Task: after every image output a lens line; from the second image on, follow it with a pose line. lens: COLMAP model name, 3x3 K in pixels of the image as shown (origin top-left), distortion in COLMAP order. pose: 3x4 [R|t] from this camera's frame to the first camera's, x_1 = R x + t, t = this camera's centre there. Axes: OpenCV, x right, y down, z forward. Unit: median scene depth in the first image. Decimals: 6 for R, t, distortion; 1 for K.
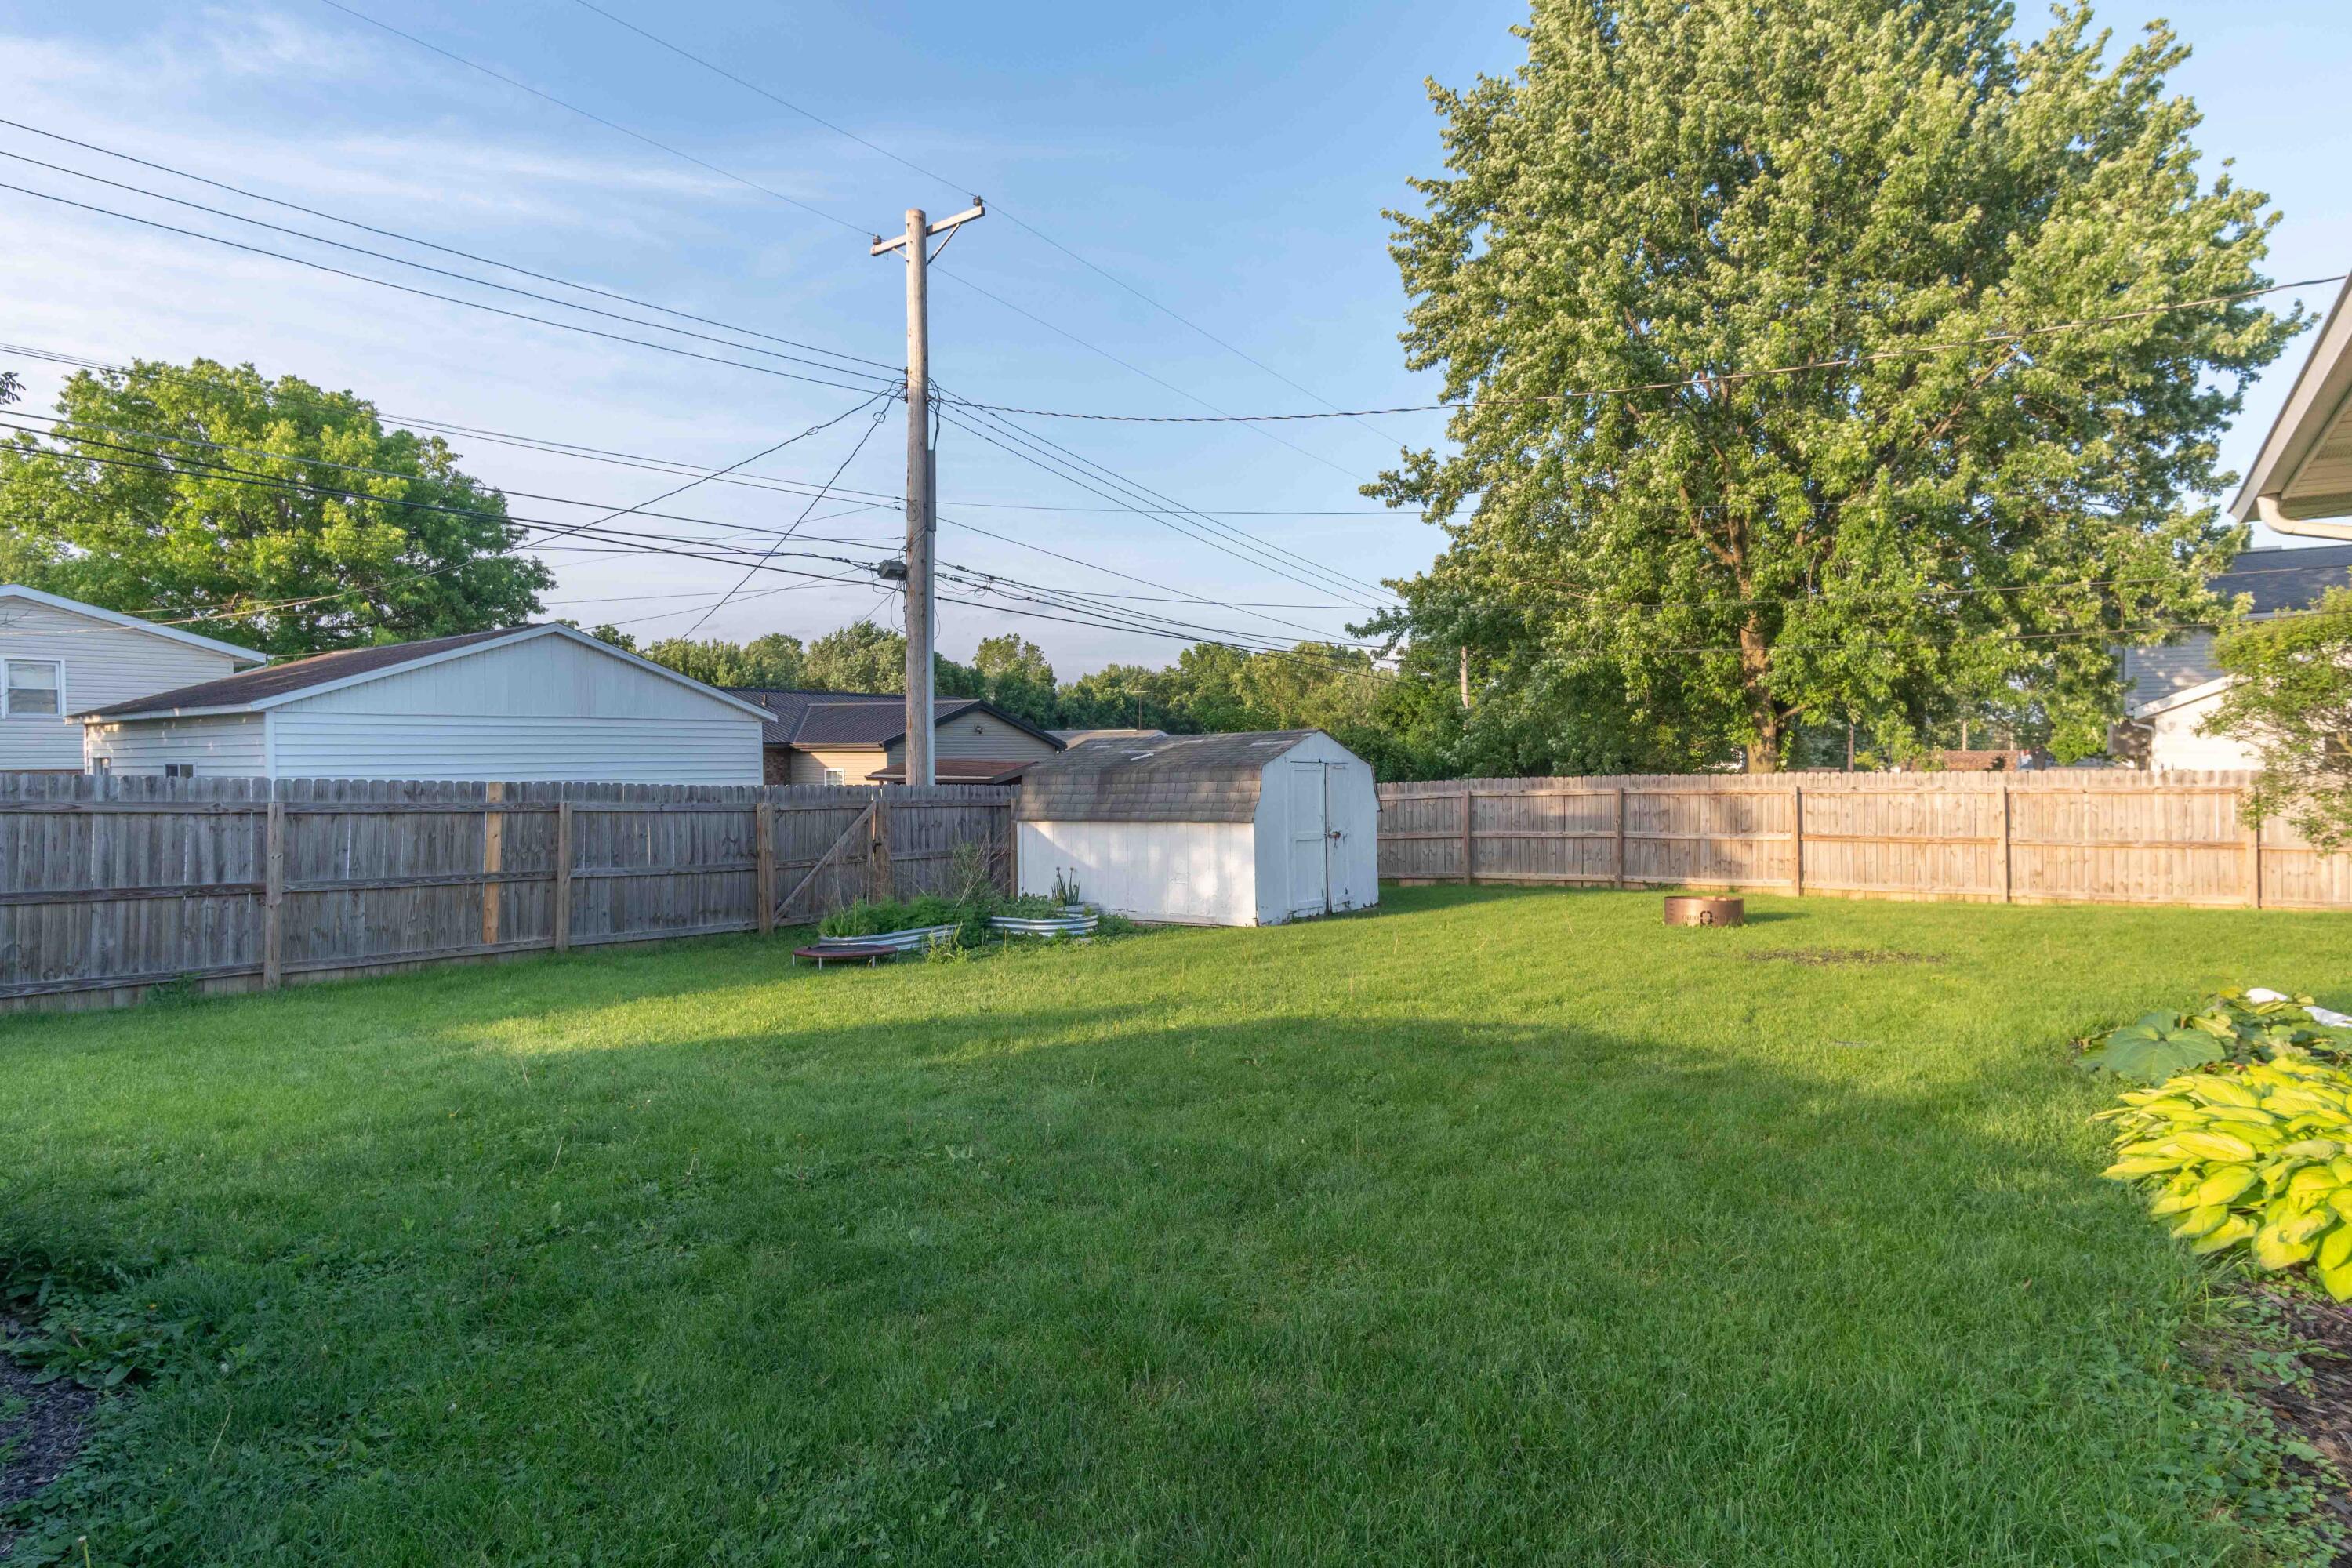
lens RADIAL K [[1258.6, 0, 1176.0], [0, 1258.6, 784.0], [0, 0, 1]] dist [0.007767, 0.000674]
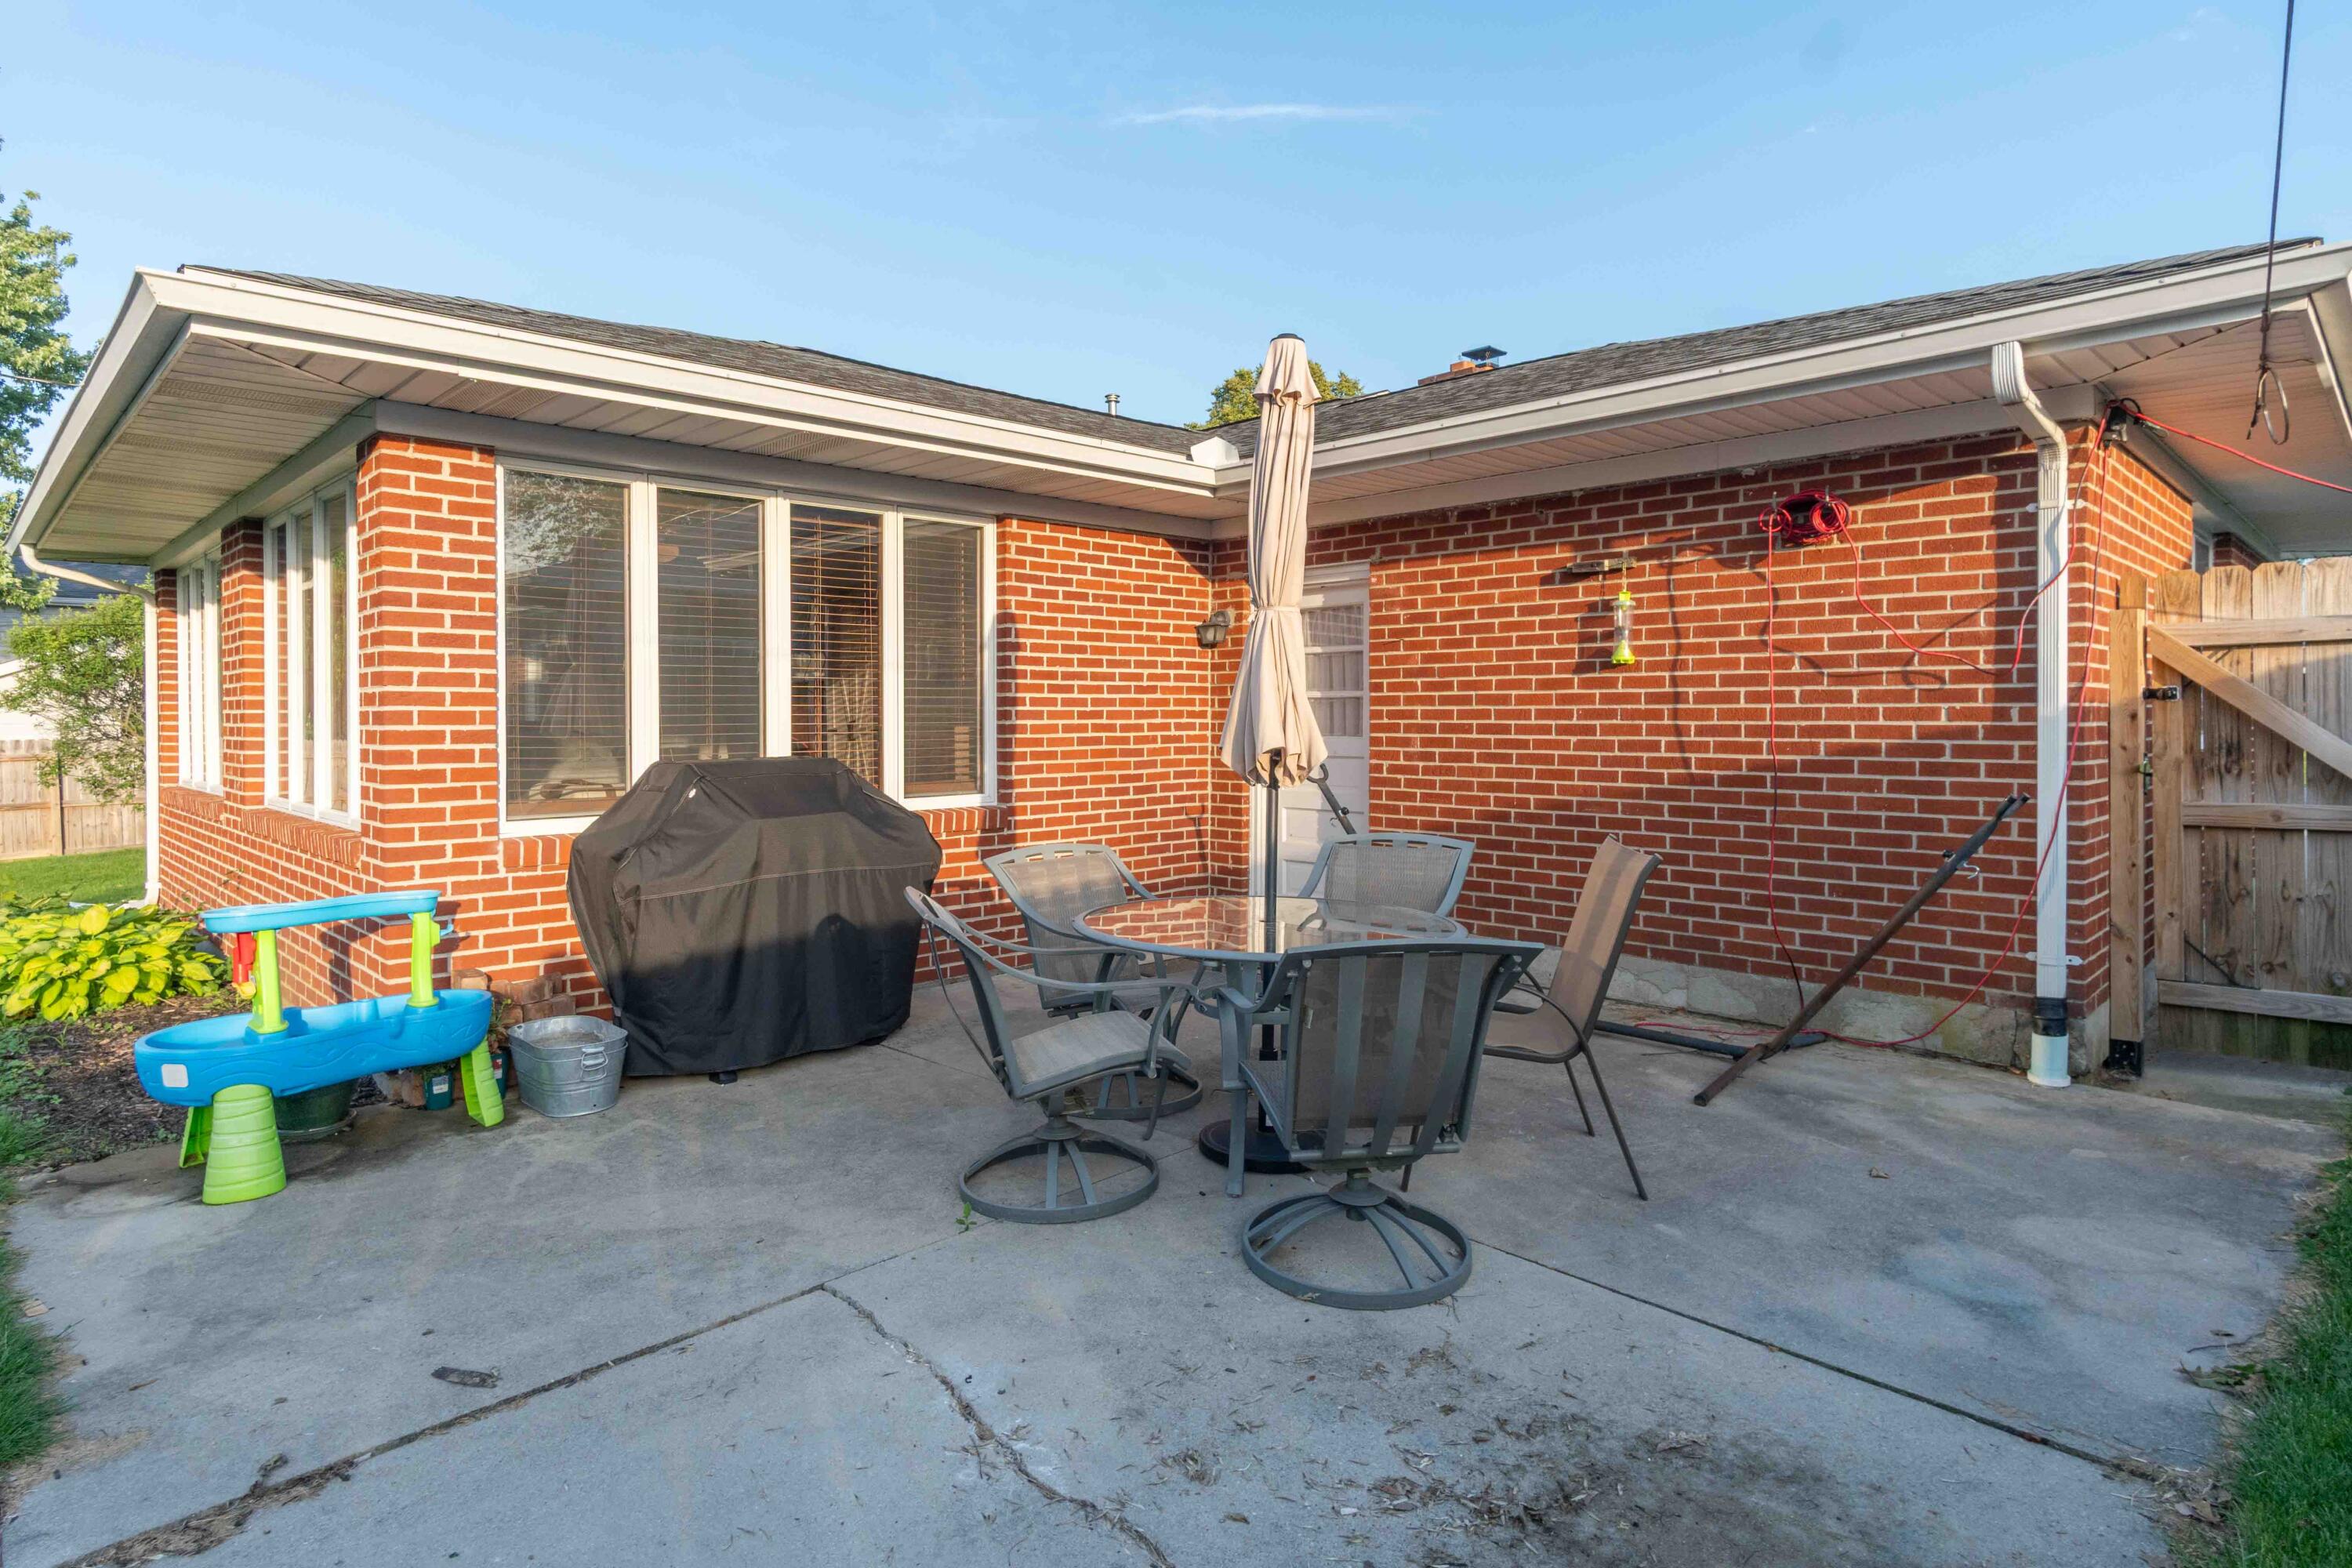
lens RADIAL K [[1273.5, 0, 1172.1], [0, 1273.5, 725.5], [0, 0, 1]] dist [0.003220, 0.000157]
pose [[0.159501, -0.005926, 0.987180, -0.112893], [0.029483, 0.999565, 0.001236, 0.004018], [-0.986757, 0.028908, 0.159606, -0.158428]]
